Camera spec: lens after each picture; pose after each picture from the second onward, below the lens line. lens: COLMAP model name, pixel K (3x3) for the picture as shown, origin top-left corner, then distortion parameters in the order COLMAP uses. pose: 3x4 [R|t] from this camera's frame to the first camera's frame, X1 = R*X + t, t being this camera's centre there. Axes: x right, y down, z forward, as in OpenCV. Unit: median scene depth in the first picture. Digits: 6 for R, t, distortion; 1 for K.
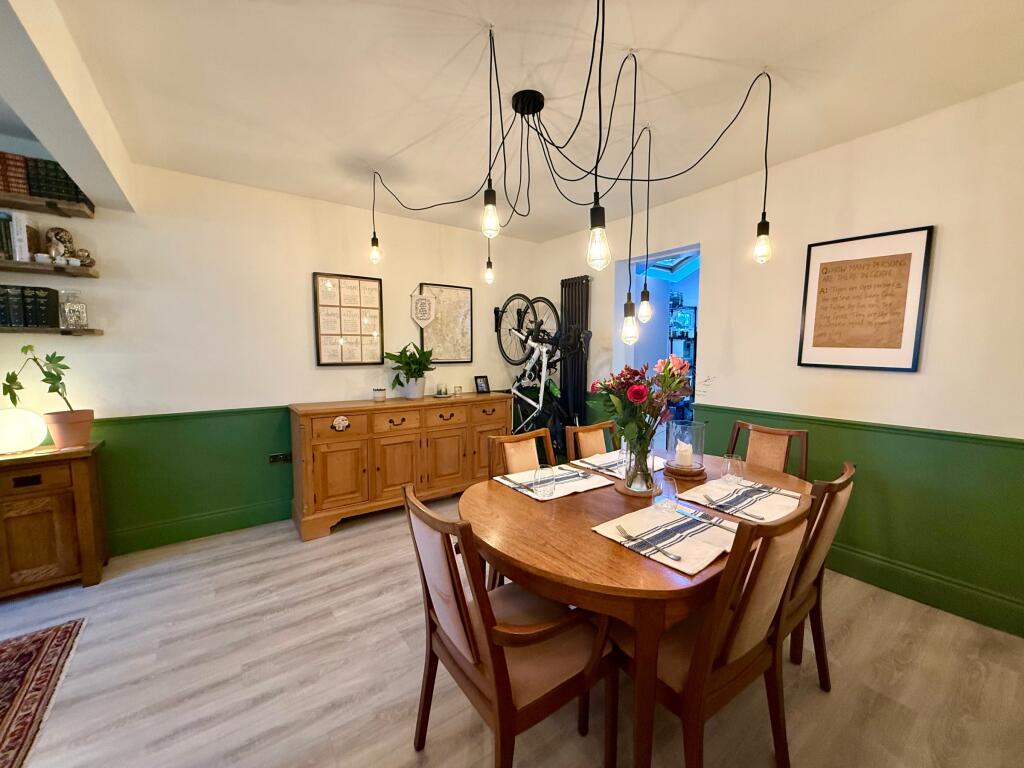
lens RADIAL K [[407.1, 0, 507.4], [0, 407.1, 381.8], [0, 0, 1]] dist [-0.000072, 0.000117]
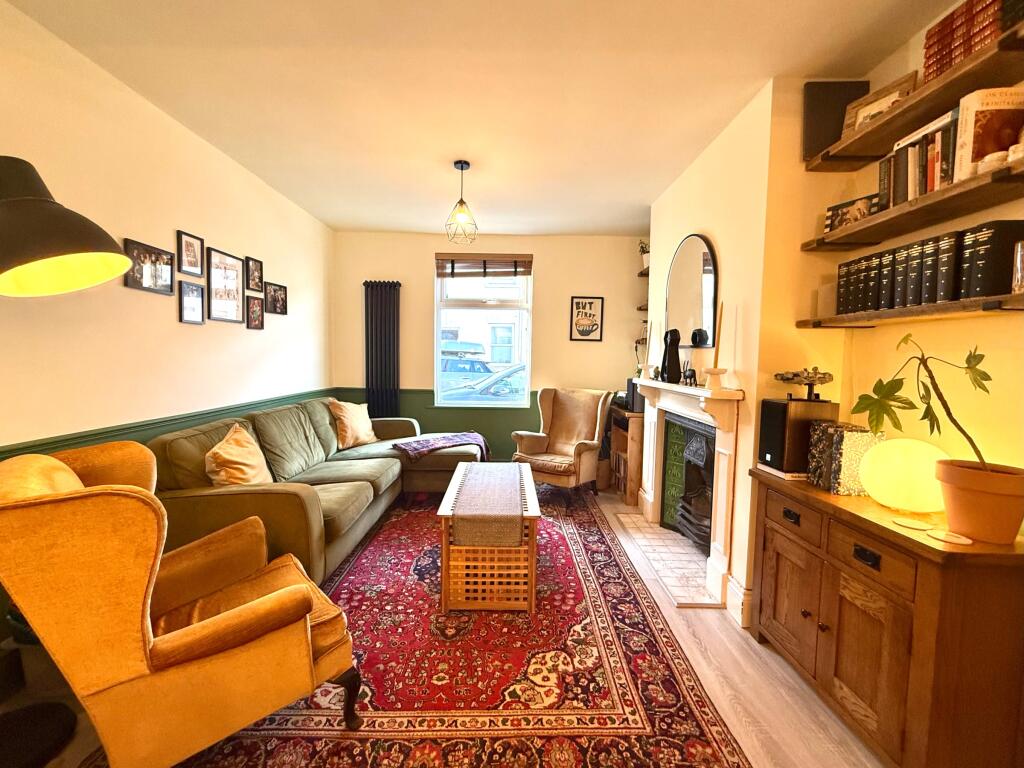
lens RADIAL K [[419.2, 0, 510.8], [0, 419.2, 384.3], [0, 0, 1]] dist [-0.001611, -0.000526]
pose [[-0.578825, 0.050916, -0.813861, -0.341873], [-0.070921, 0.991124, 0.112445, -0.042456], [0.812362, 0.122806, -0.570076, 0.824513]]
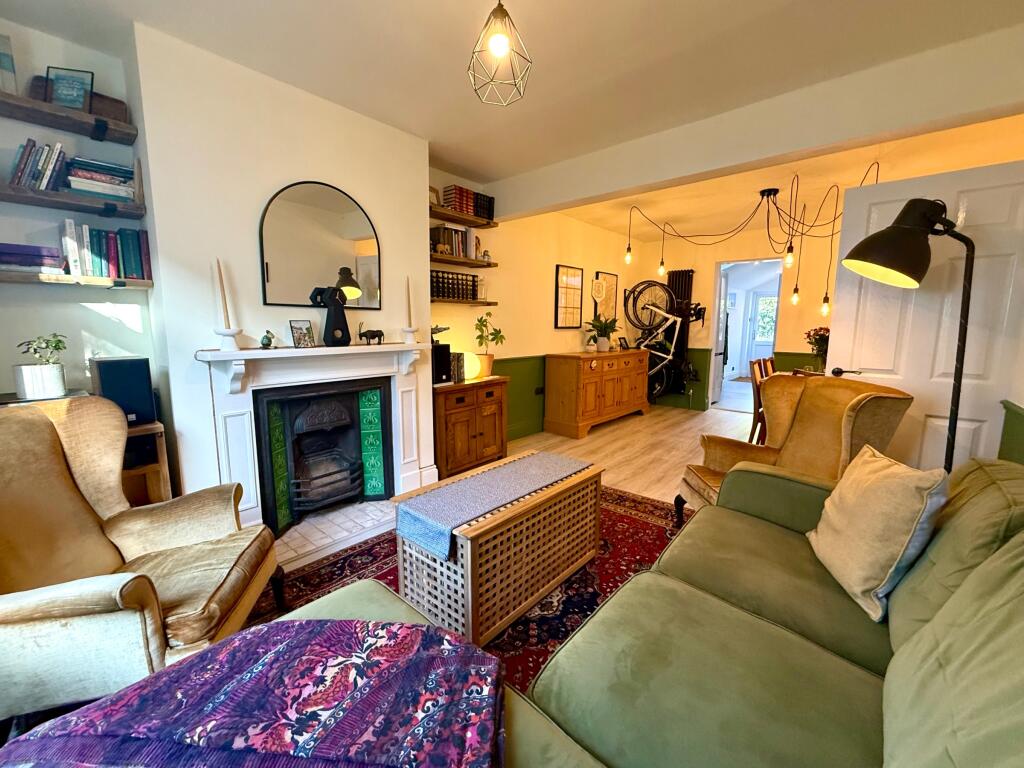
lens RADIAL K [[419.2, 0, 510.8], [0, 419.2, 384.3], [0, 0, 1]] dist [-0.001611, -0.000526]
pose [[0.974268, -0.022791, 0.224236, -1.366275], [0.007174, 0.997506, 0.070215, 0.077101], [-0.225277, -0.066800, 0.972002, -0.625715]]
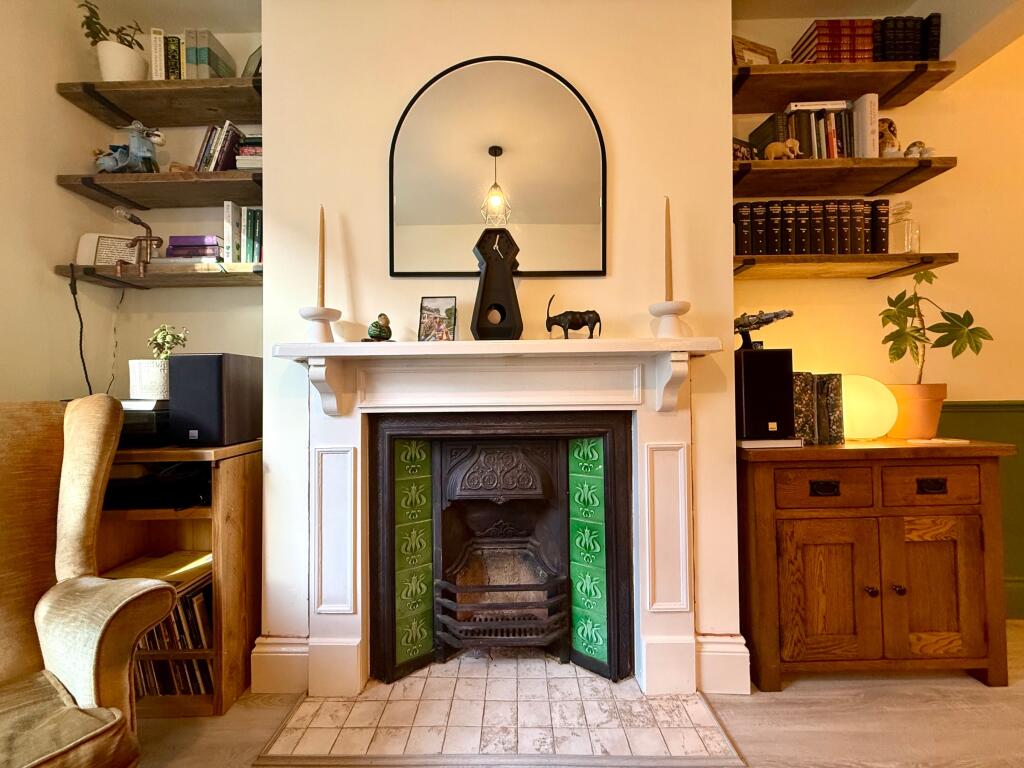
lens RADIAL K [[411.9, 0, 500.9], [0, 411.9, 384.1], [0, 0, 1]] dist [-0.000153, -0.000024]
pose [[0.804100, -0.007839, -0.594442, -1.231636], [-0.037635, 0.997236, -0.064060, 0.142196], [0.593301, 0.073883, 0.801583, 0.091889]]
